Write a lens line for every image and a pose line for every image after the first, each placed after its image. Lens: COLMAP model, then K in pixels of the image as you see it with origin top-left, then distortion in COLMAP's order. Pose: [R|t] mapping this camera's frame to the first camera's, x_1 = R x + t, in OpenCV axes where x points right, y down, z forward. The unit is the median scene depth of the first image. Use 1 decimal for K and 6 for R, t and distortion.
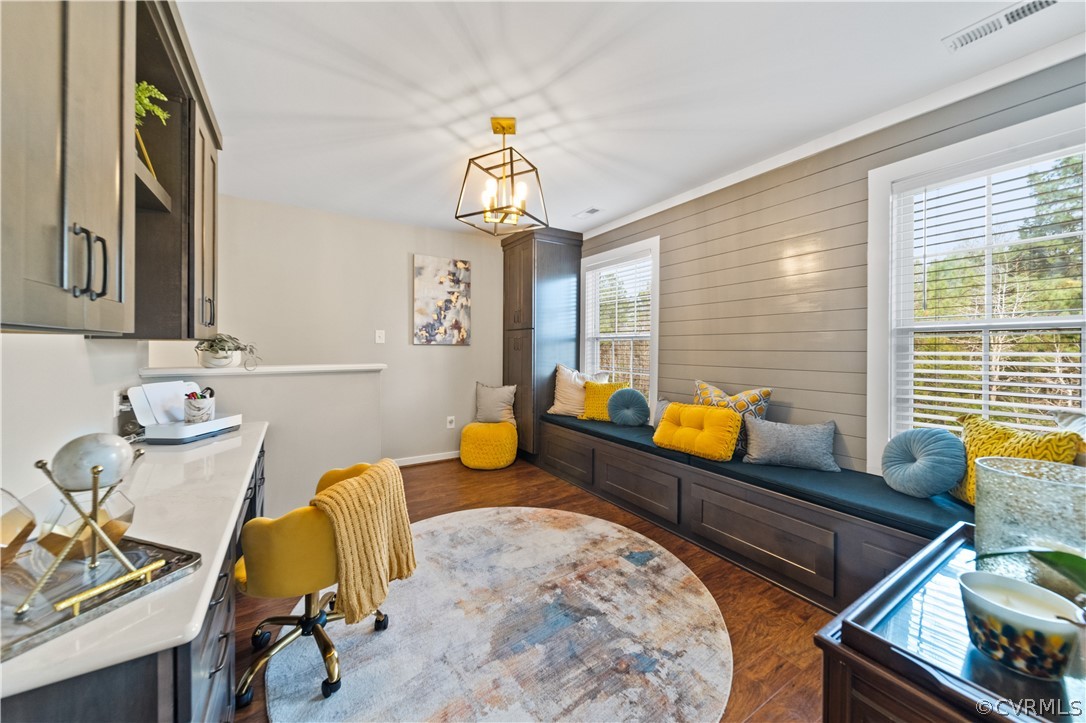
lens RADIAL K [[381.5, 0, 528.1], [0, 381.5, 348.7], [0, 0, 1]] dist [-0.002186, -0.000369]
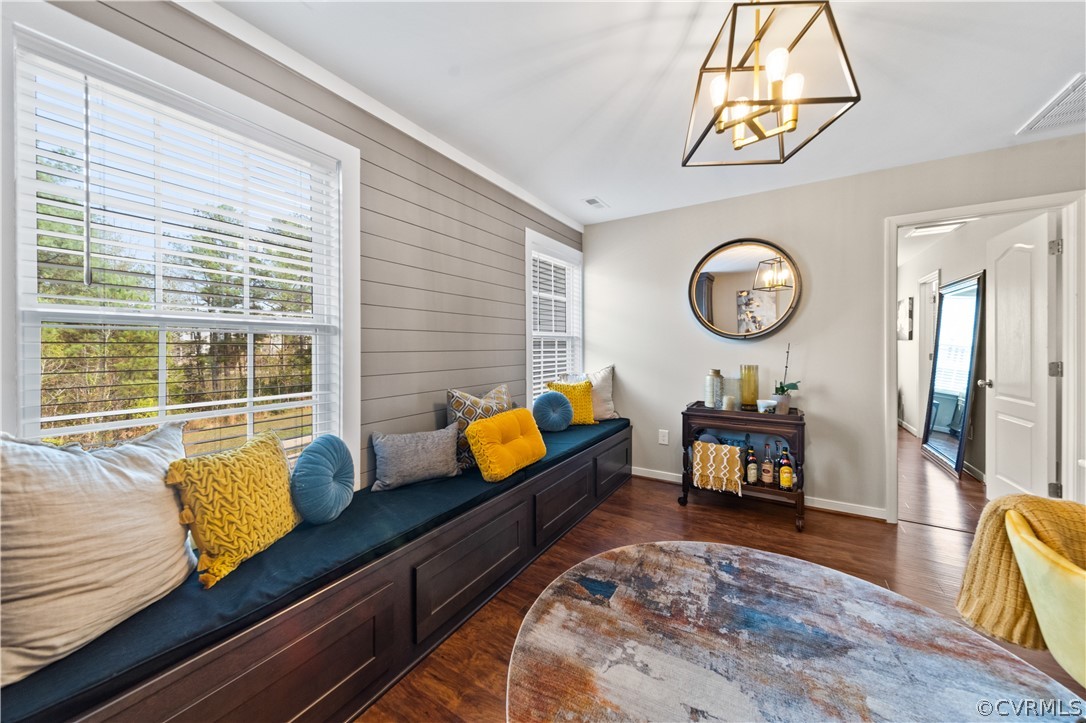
lens RADIAL K [[381.5, 0, 542.5], [0, 381.5, 348.7], [0, 0, 1]] dist [-0.002186, -0.000369]
pose [[-0.456420, -0.010035, 0.889708, -0.423633], [0.004587, 0.999897, 0.013631, -0.013269], [-0.889753, 0.010303, -0.456327, 1.507066]]
